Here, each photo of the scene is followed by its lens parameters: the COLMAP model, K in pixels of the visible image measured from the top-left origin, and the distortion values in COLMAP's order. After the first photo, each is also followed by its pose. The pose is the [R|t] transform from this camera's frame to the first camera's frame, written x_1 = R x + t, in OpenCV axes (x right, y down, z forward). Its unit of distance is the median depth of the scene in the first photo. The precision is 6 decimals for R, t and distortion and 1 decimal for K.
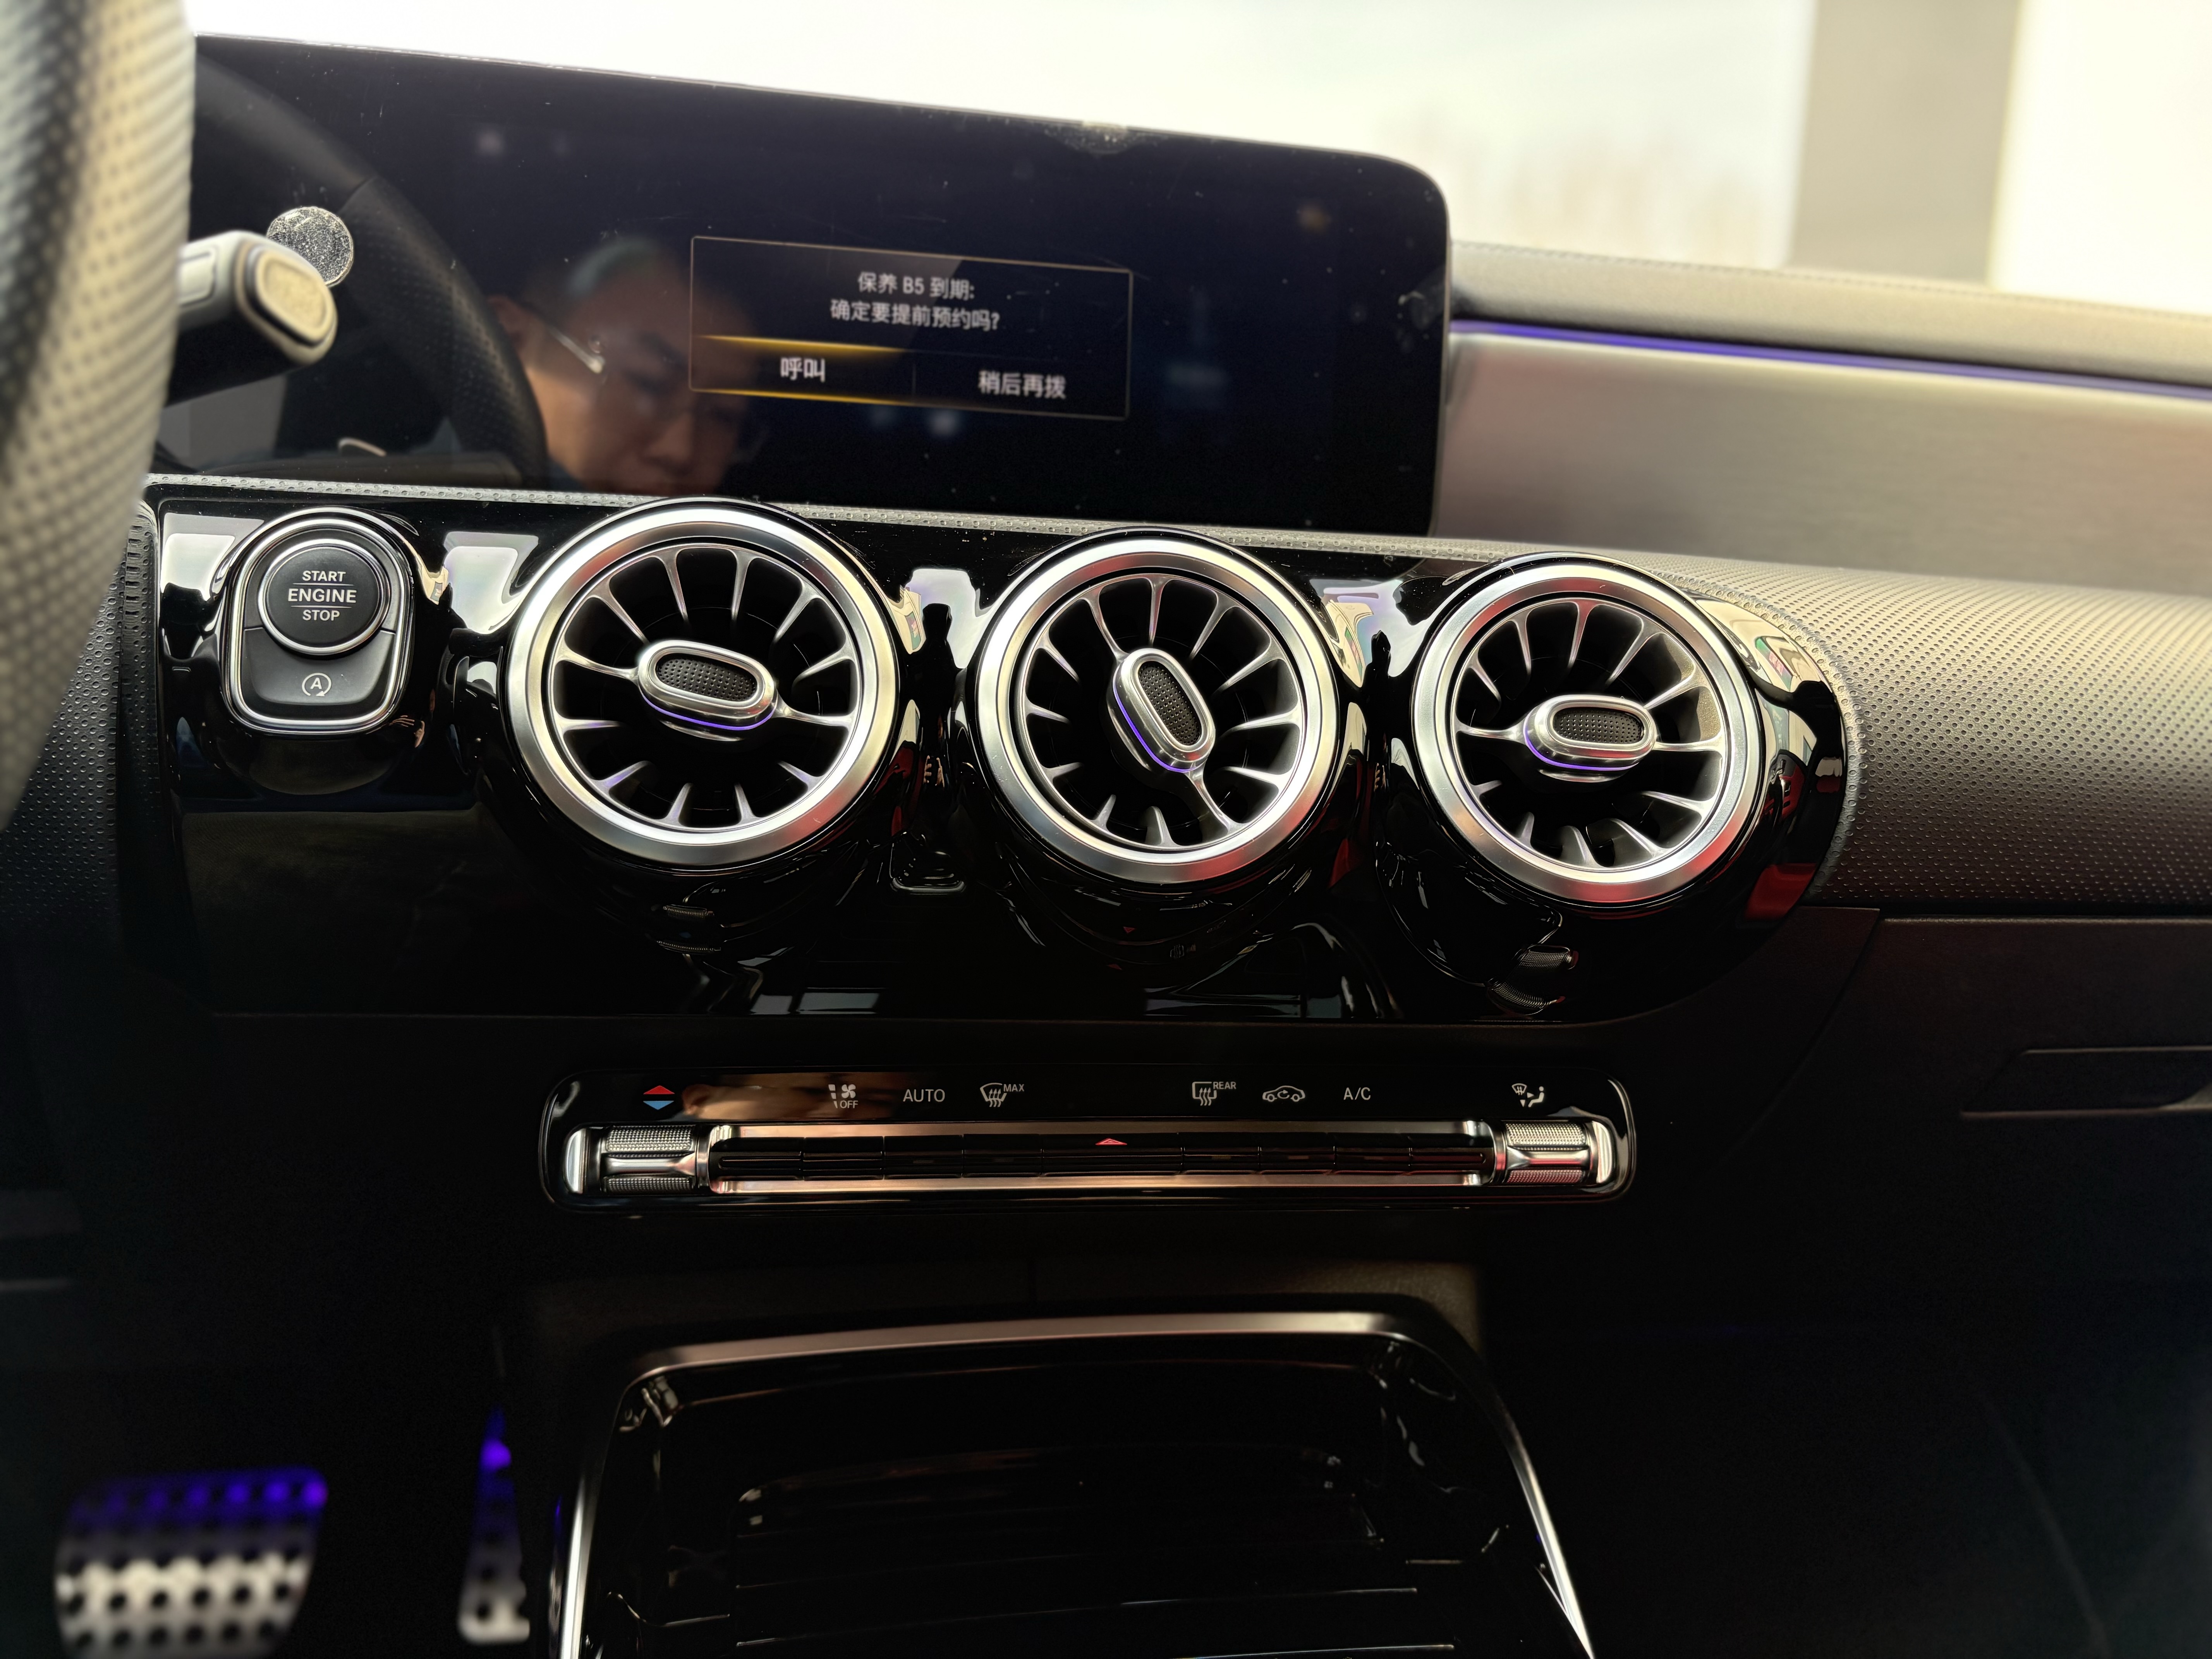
lens RADIAL K [[1669.7, 0, 1111.0], [0, 1669.7, 837.4], [0, 0, 1]] dist [0.051698, -0.057377]
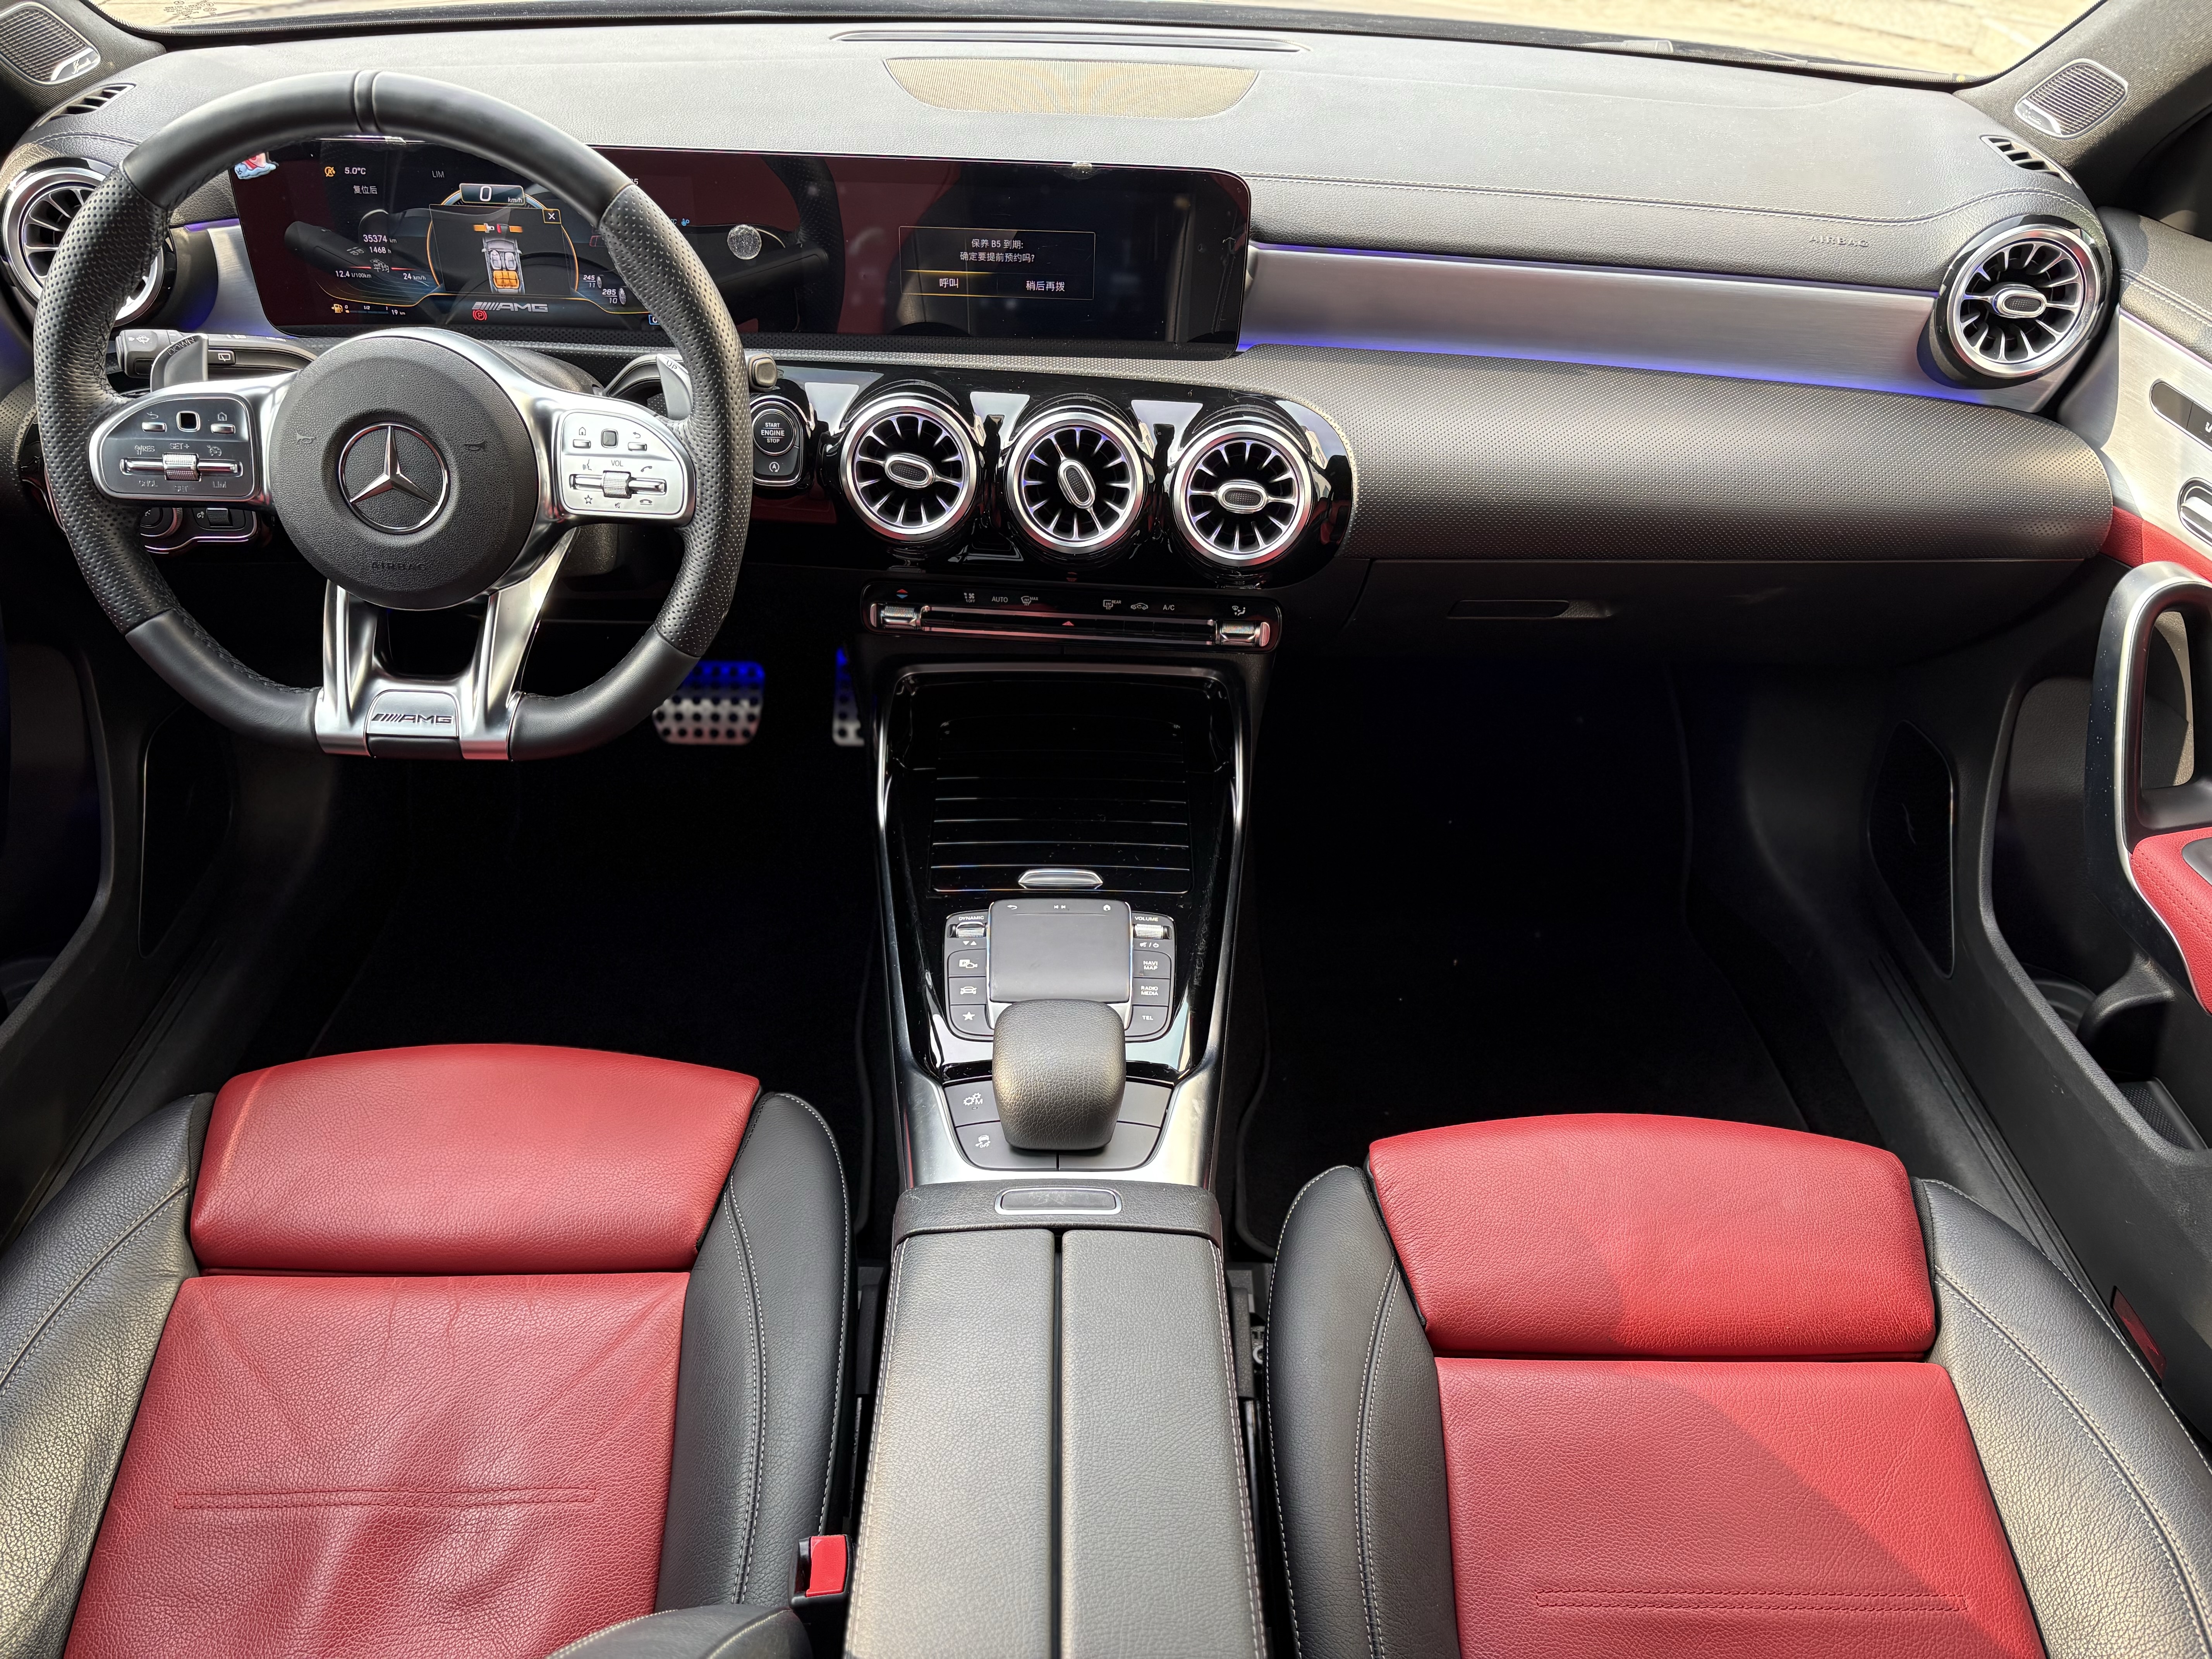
lens RADIAL K [[1669.7, 0, 1102.3], [0, 1669.7, 813.6], [0, 0, 1]] dist [0.051698, -0.057377]
pose [[0.984556, 0.093235, -0.148179, 0.465687], [-0.010331, 0.875860, 0.482455, -0.816173], [0.174766, -0.473473, 0.863296, -1.391061]]
